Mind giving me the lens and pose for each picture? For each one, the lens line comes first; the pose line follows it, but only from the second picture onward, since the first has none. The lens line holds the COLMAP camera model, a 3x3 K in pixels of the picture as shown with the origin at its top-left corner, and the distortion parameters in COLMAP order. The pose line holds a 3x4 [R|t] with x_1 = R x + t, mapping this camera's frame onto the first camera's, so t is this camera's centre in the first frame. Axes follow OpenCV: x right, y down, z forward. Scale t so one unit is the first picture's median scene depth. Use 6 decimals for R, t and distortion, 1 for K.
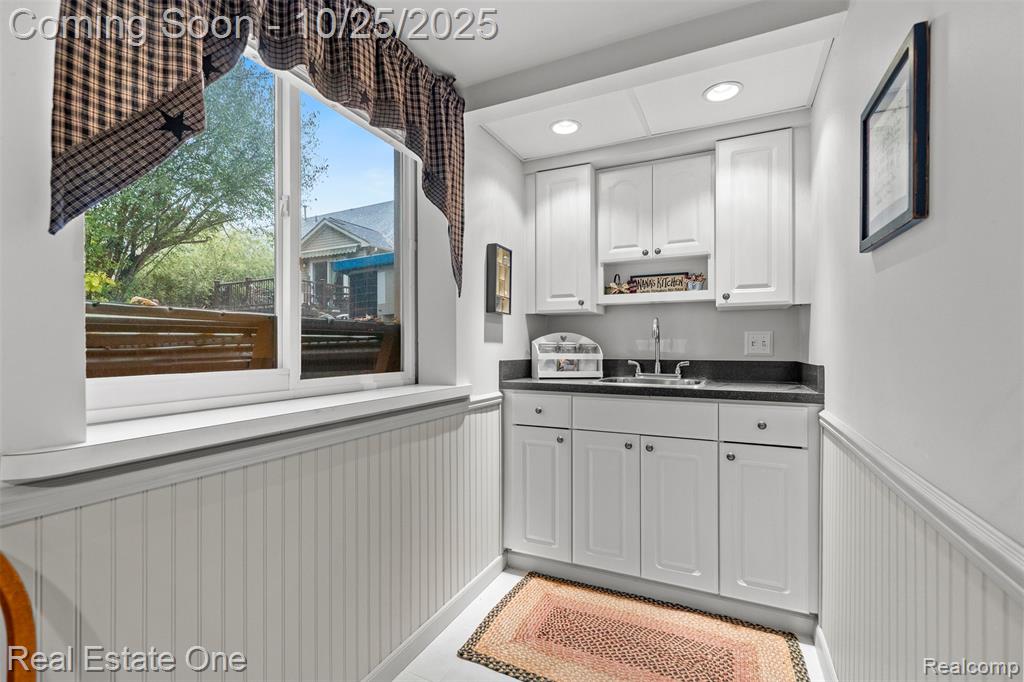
lens RADIAL K [[462.1, 0, 514.4], [0, 462.1, 344.5], [0, 0, 1]] dist [0.005320, -0.000197]
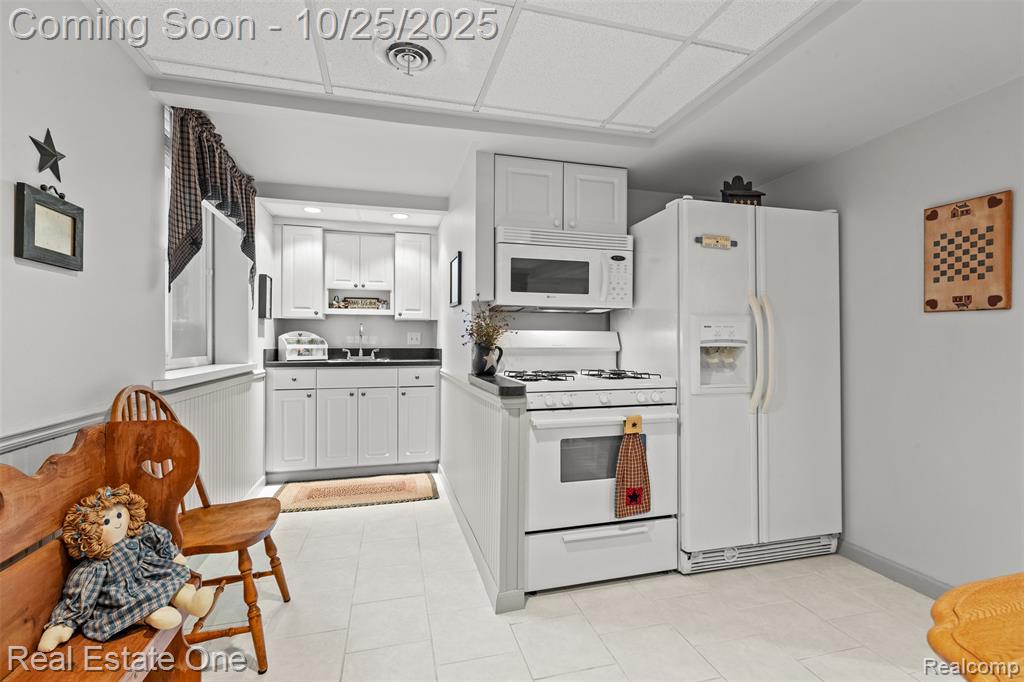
lens RADIAL K [[462.1, 0, 512.0], [0, 462.1, 340.9], [0, 0, 1]] dist [0.005320, -0.000197]
pose [[0.757049, 0.002871, 0.653351, -0.413079], [-0.002853, 0.999995, -0.001087, 0.007007], [-0.653351, -0.001041, 0.757054, -0.703766]]
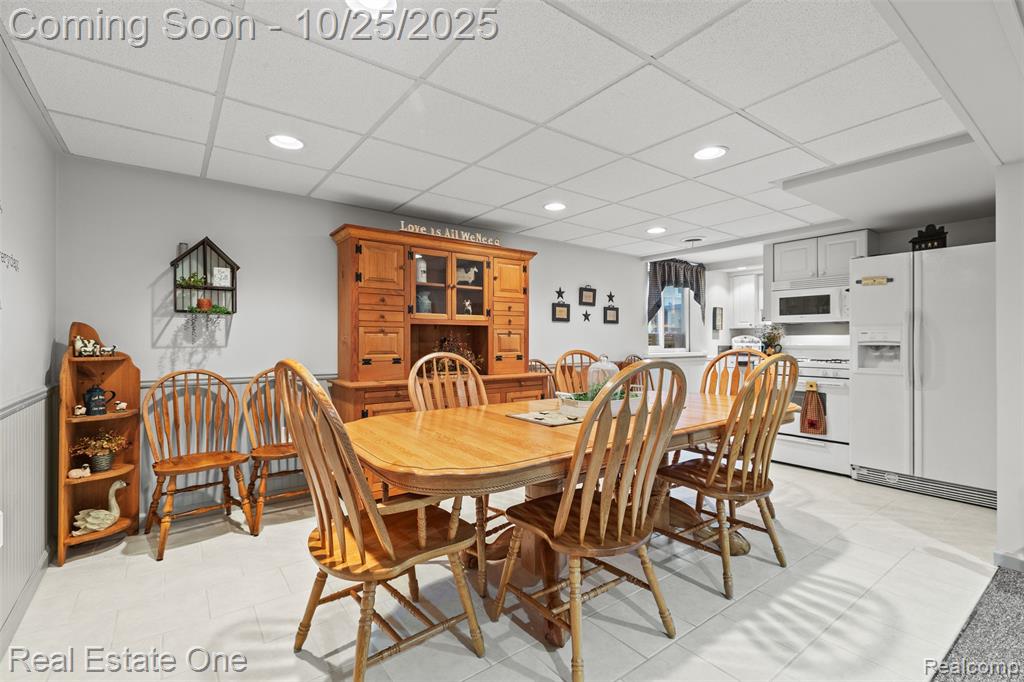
lens RADIAL K [[462.1, 0, 514.4], [0, 462.1, 336.3], [0, 0, 1]] dist [0.005320, -0.000197]
pose [[0.884331, -0.003267, -0.466849, 0.197576], [-0.000150, 0.999973, -0.007283, -0.001739], [0.466860, 0.006510, 0.884307, -2.229915]]
